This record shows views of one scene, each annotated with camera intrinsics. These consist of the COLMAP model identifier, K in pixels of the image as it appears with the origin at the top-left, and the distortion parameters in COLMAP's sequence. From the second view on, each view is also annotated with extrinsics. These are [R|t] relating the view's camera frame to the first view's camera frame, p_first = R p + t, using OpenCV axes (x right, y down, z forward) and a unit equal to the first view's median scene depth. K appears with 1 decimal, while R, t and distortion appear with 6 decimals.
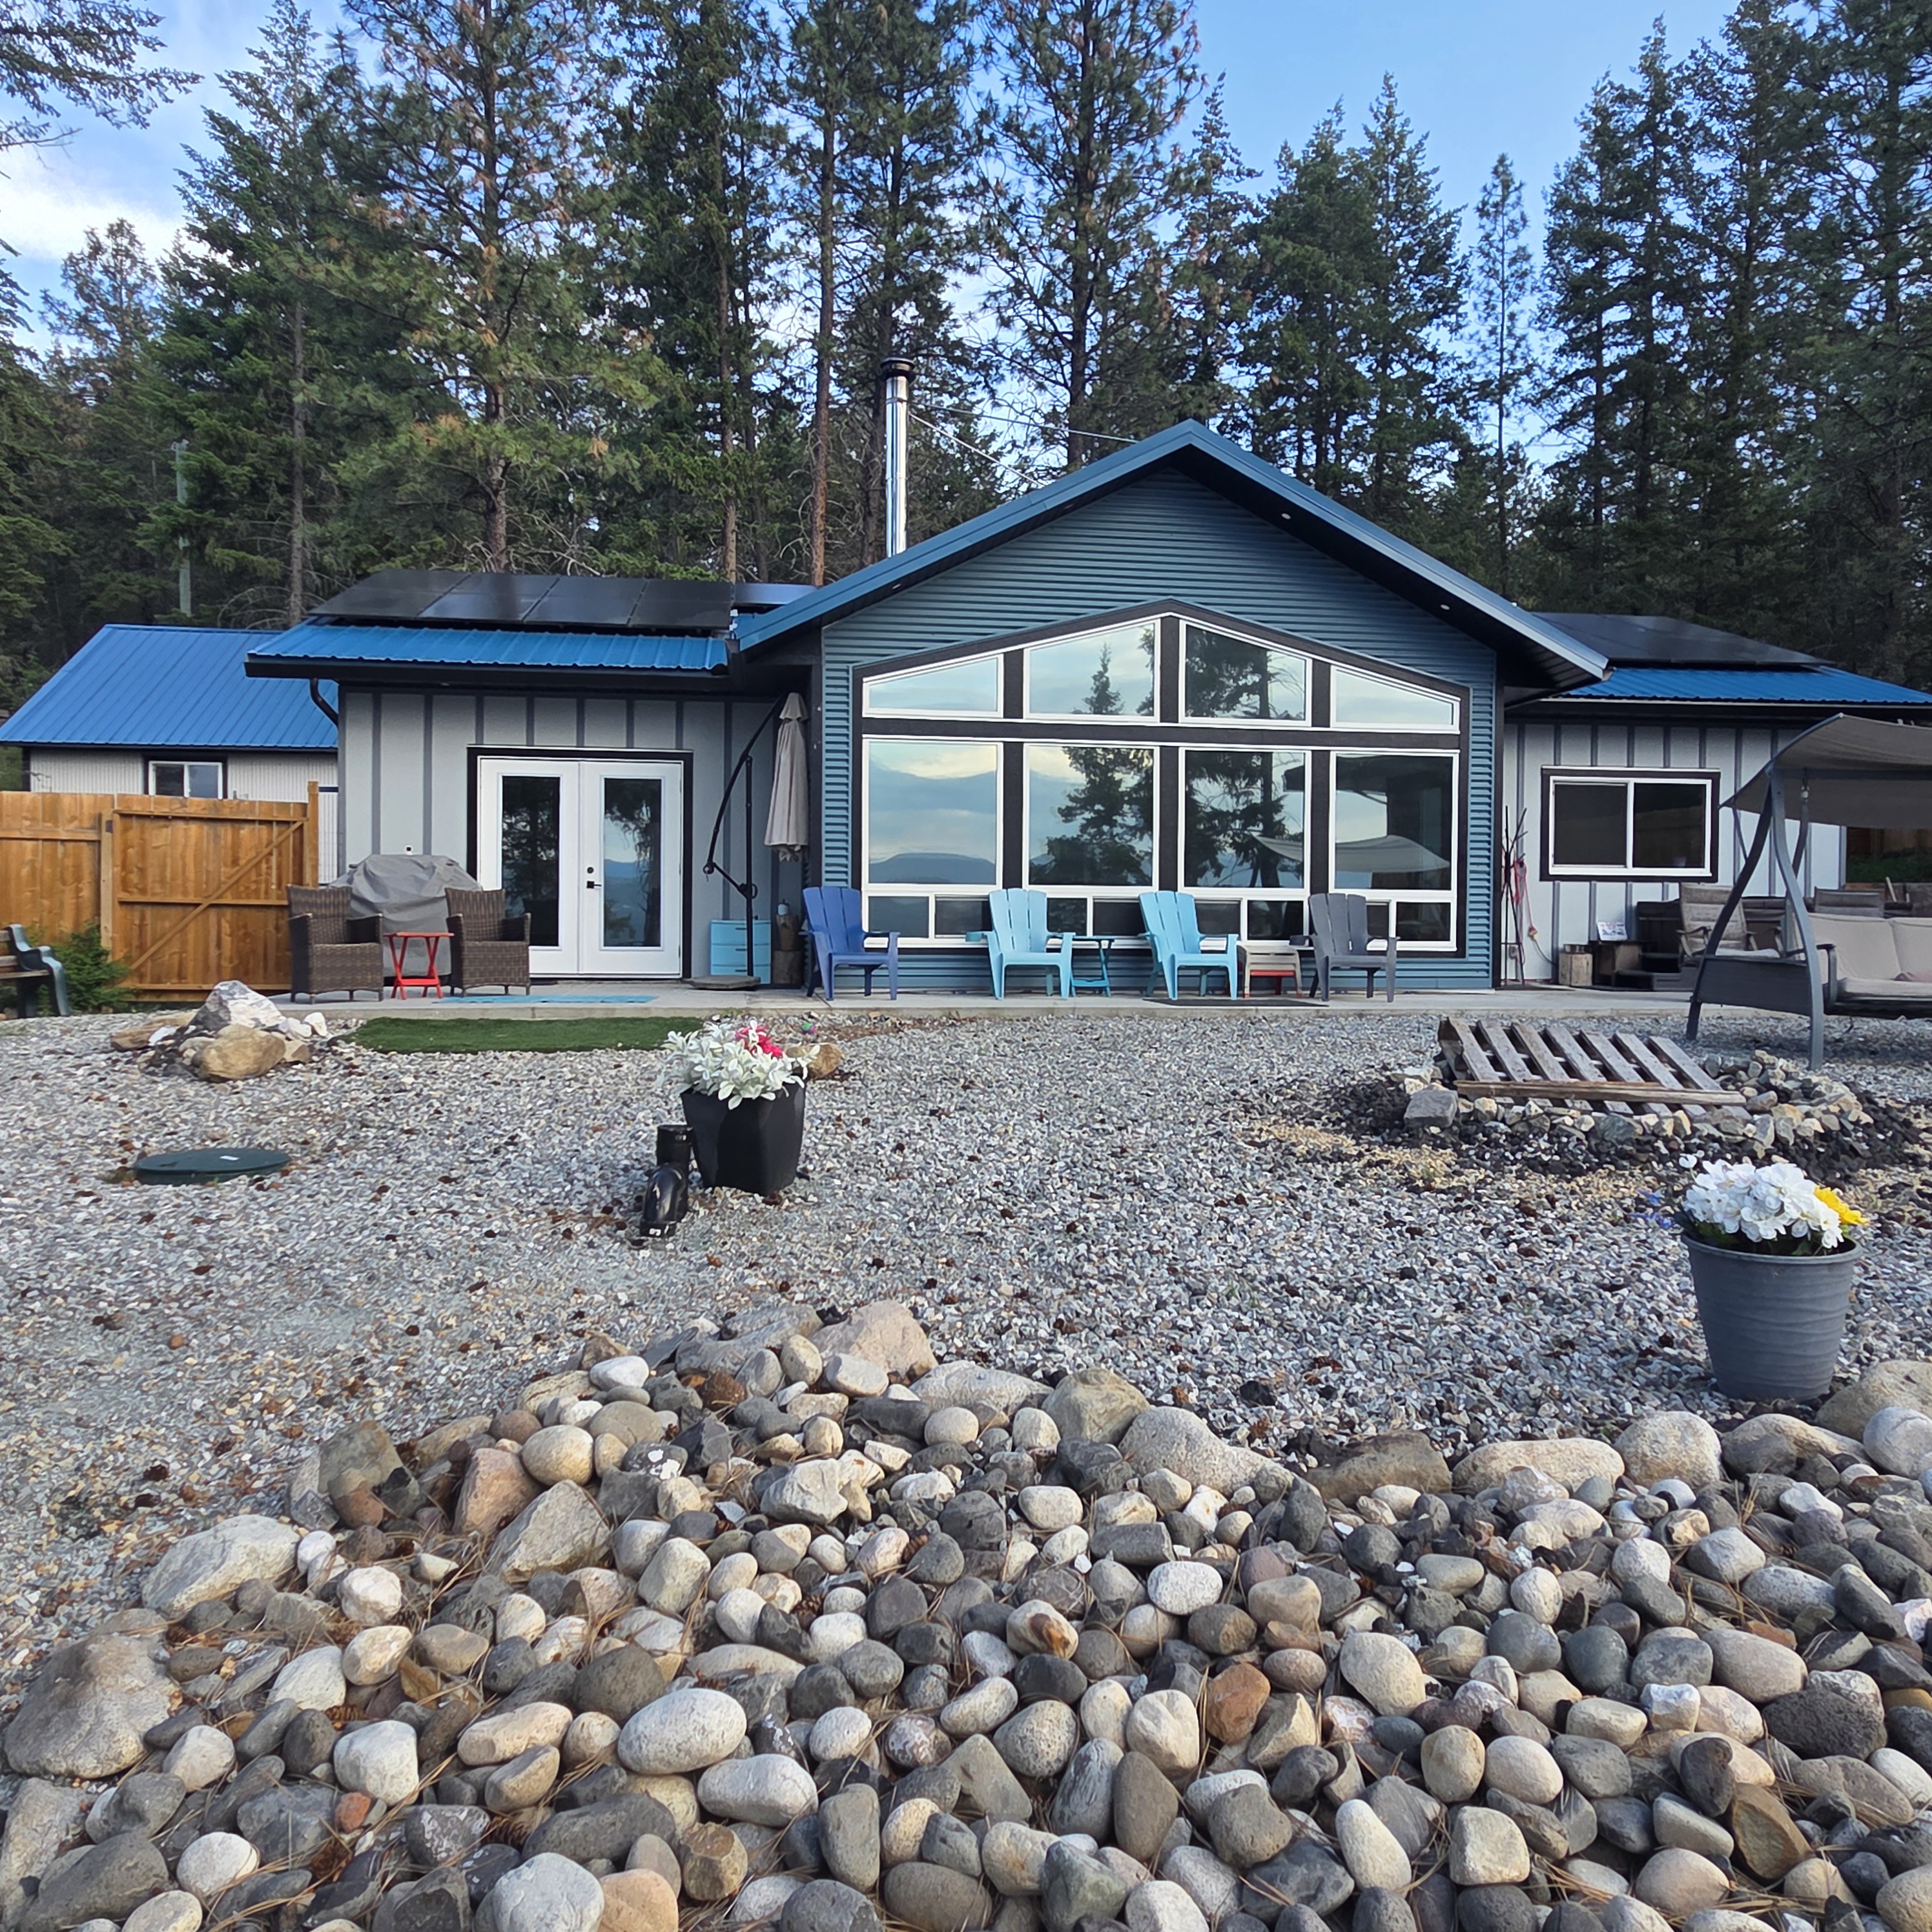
lens RADIAL K [[1542.3, 0, 966.0], [0, 1542.3, 966.9], [0, 0, 1]] dist [-0.000309, 0.000037]
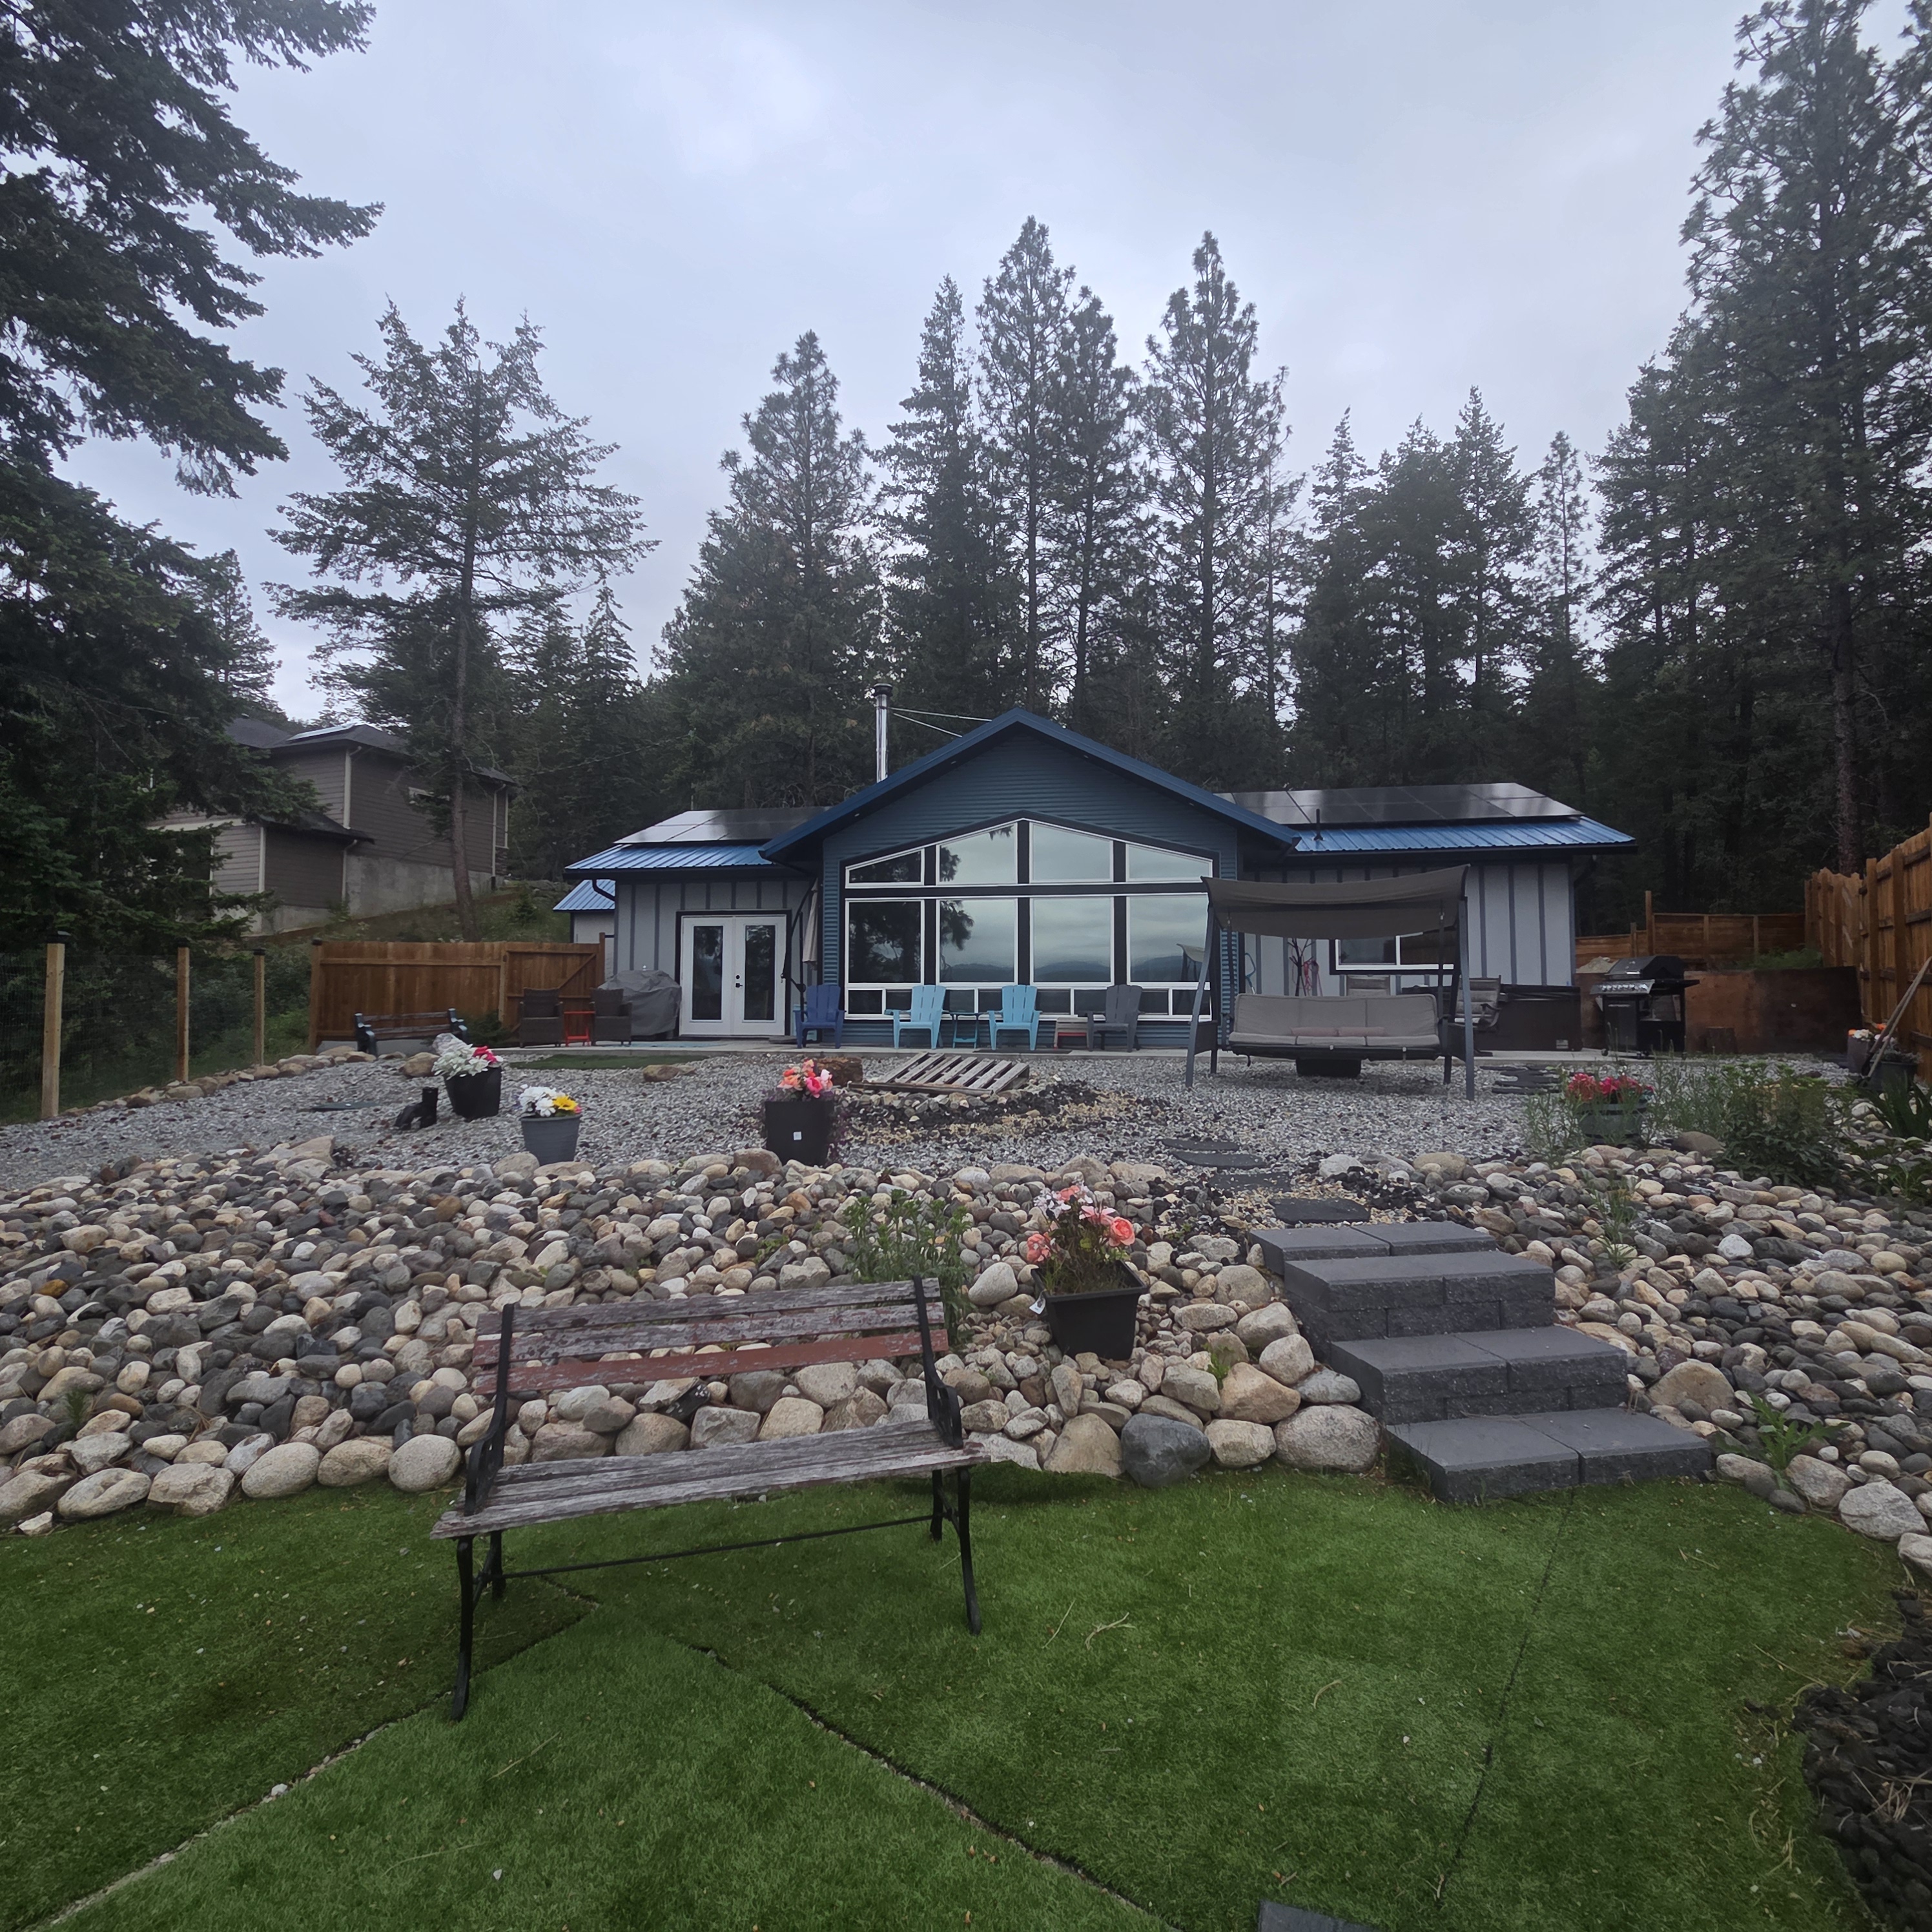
lens RADIAL K [[1122.0, 0, 966.1], [0, 1122.0, 962.8], [0, 0, 1]] dist [-0.002787, 0.001875]
pose [[0.943399, -0.018121, -0.331163, 0.202184], [-0.005147, 0.997586, -0.069249, 0.004598], [0.331619, 0.067034, 0.941029, -0.065771]]
